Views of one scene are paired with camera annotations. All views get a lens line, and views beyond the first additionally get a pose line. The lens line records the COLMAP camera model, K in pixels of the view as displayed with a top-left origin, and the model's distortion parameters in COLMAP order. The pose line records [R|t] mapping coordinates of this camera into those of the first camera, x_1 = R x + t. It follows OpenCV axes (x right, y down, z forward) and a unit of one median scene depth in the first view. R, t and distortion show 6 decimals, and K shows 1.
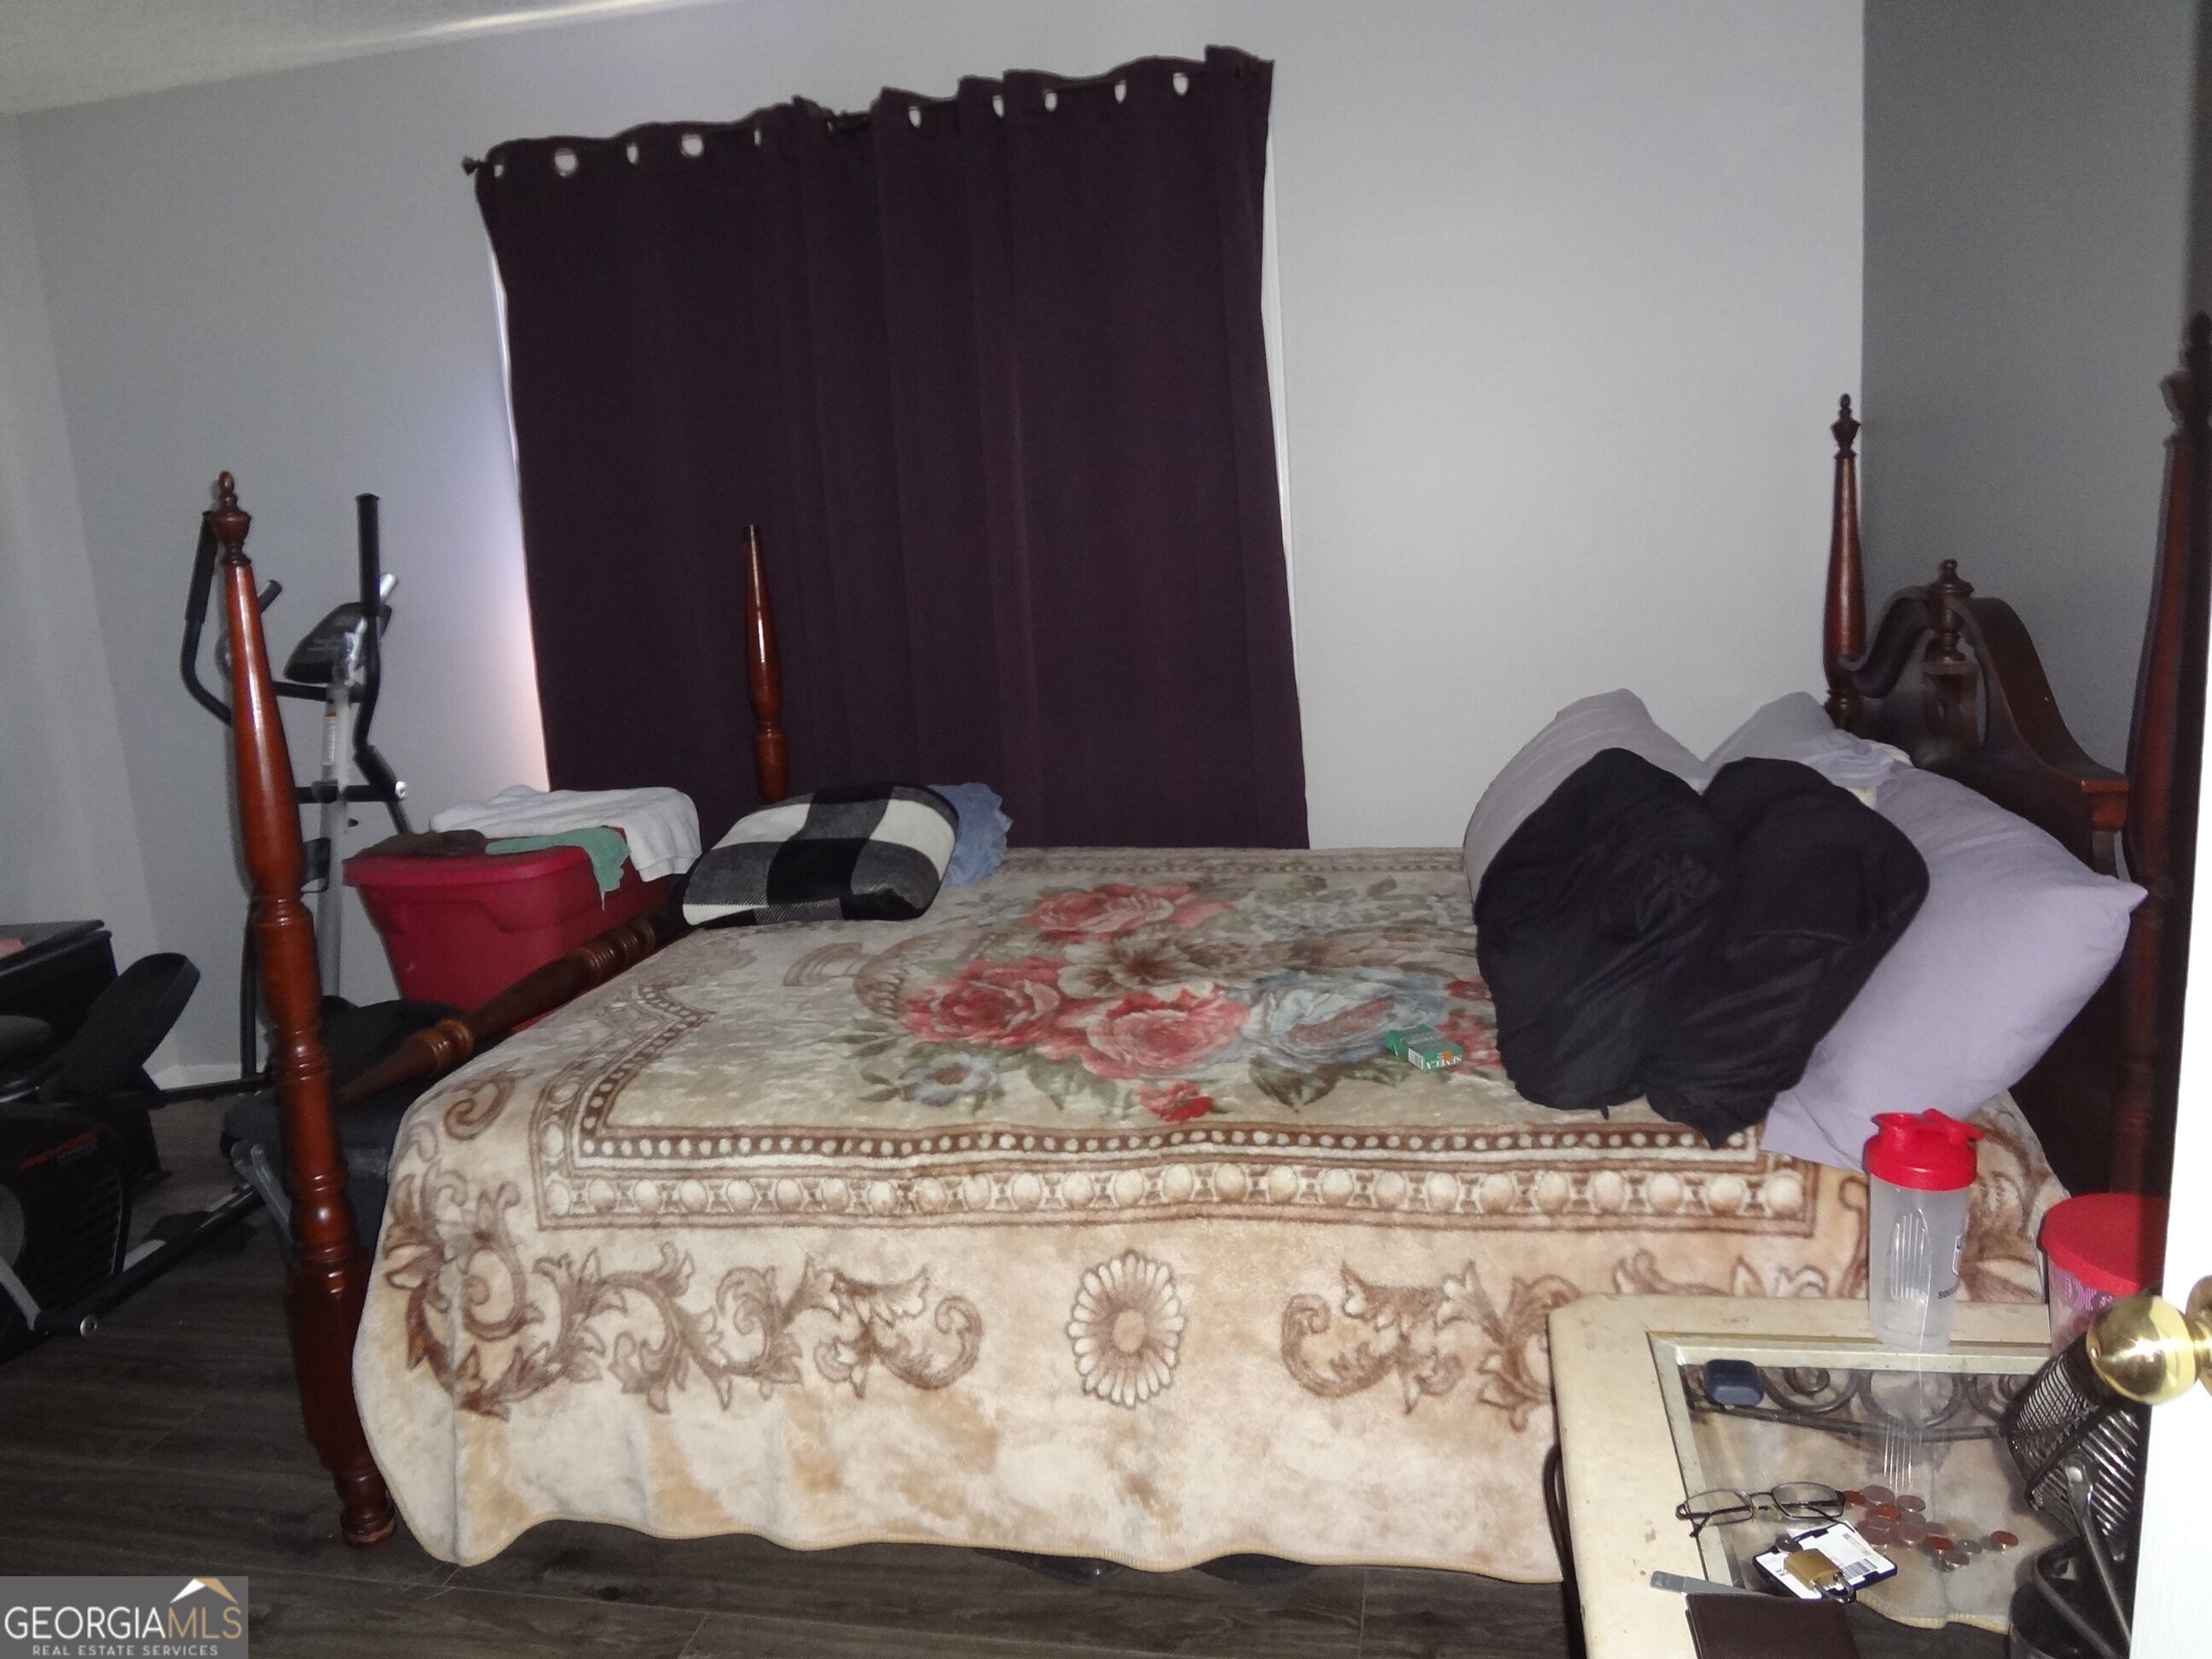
lens RADIAL K [[1662.2, 0, 1086.0], [0, 1662.2, 827.6], [0, 0, 1]] dist [-0.044047, 0.011704]
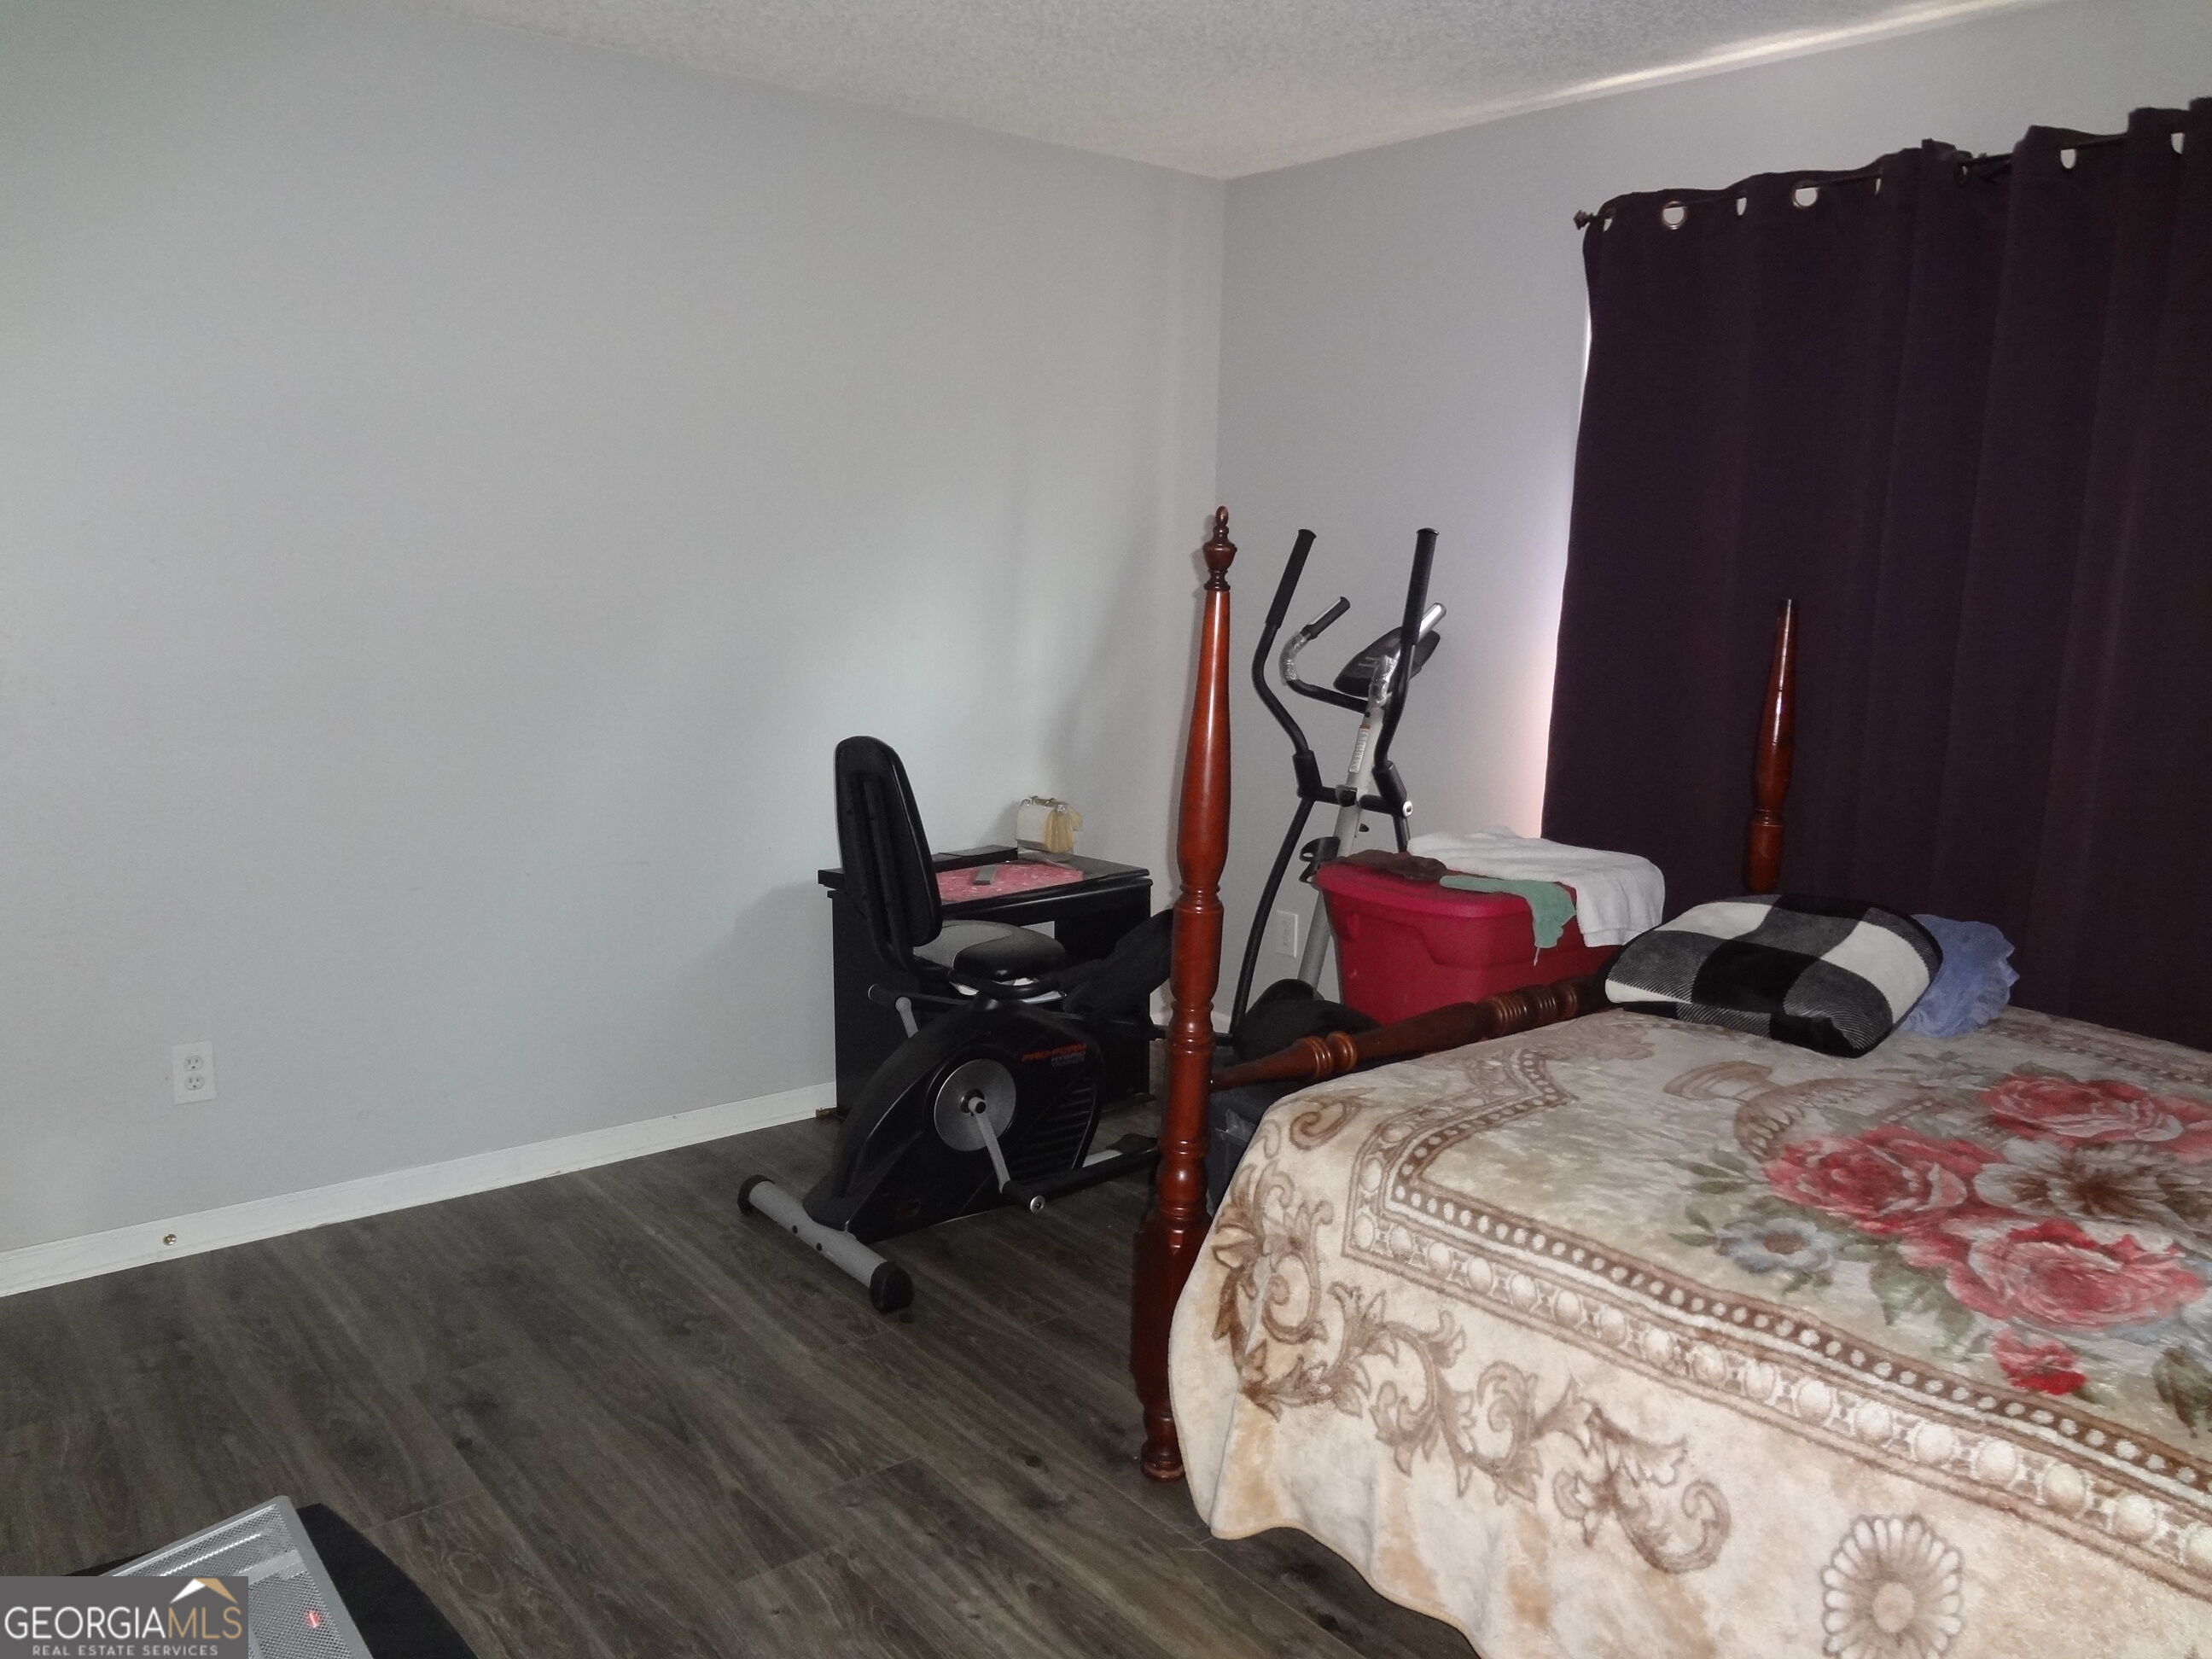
lens RADIAL K [[1662.2, 0, 1094.0], [0, 1662.2, 824.9], [0, 0, 1]] dist [-0.044047, 0.011704]
pose [[0.775553, 0.188198, -0.602577, 0.118890], [-0.200467, 0.978543, 0.047607, -0.036980], [0.598607, 0.083875, 0.796640, 0.057278]]
